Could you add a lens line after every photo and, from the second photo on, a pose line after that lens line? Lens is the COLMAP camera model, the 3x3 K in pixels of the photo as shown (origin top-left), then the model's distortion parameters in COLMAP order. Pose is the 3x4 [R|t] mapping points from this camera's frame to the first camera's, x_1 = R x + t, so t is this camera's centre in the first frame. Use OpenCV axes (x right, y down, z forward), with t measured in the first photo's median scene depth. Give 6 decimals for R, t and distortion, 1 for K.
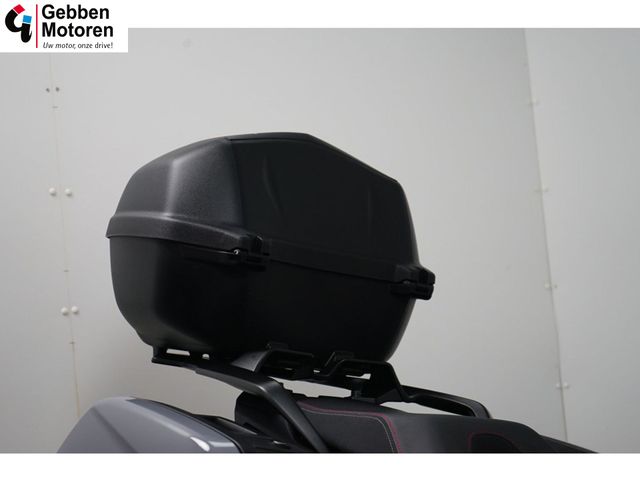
lens RADIAL K [[1322.5, 0, 319.8], [0, 1322.5, 241.4], [0, 0, 1]] dist [-0.068603, 0.000000]
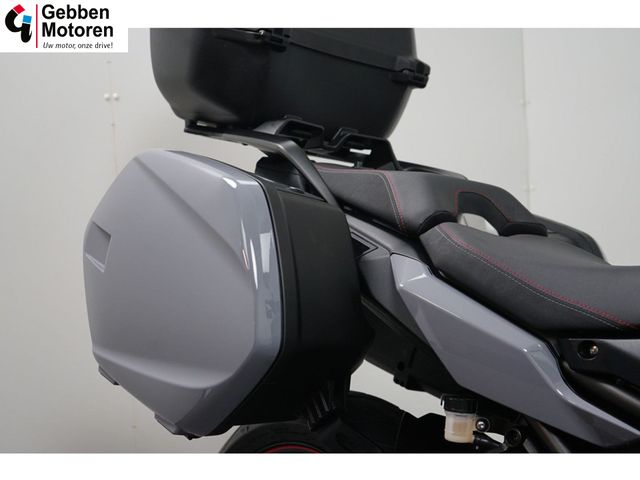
lens RADIAL K [[1134.1, 0, 322.0], [0, 1134.1, 237.9], [0, 0, 1]] dist [-0.025668, 0.000000]
pose [[0.999159, 0.040147, 0.008337, -0.010209], [-0.040883, 0.991015, 0.127348, 0.051904], [-0.003149, -0.127581, 0.991823, -0.003926]]
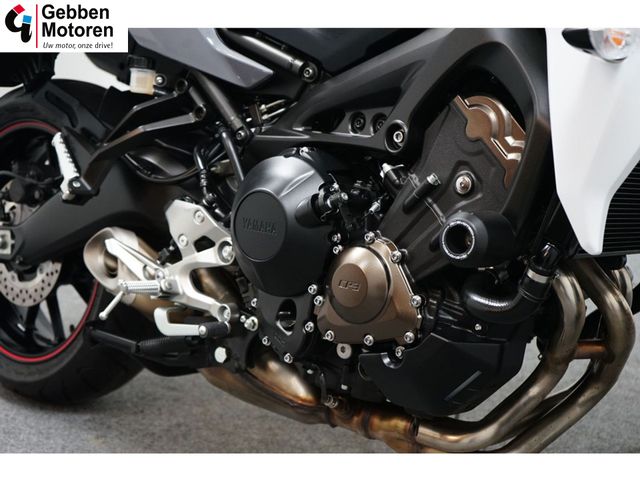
lens RADIAL K [[1021.1, 0, 321.2], [0, 1021.1, 239.5], [0, 0, 1]] dist [-0.004603, 0.000000]
pose [[0.980963, 0.032882, 0.191389, 0.076588], [-0.086378, 0.956578, 0.278384, 0.141053], [-0.173924, -0.289616, 0.941208, -0.131027]]
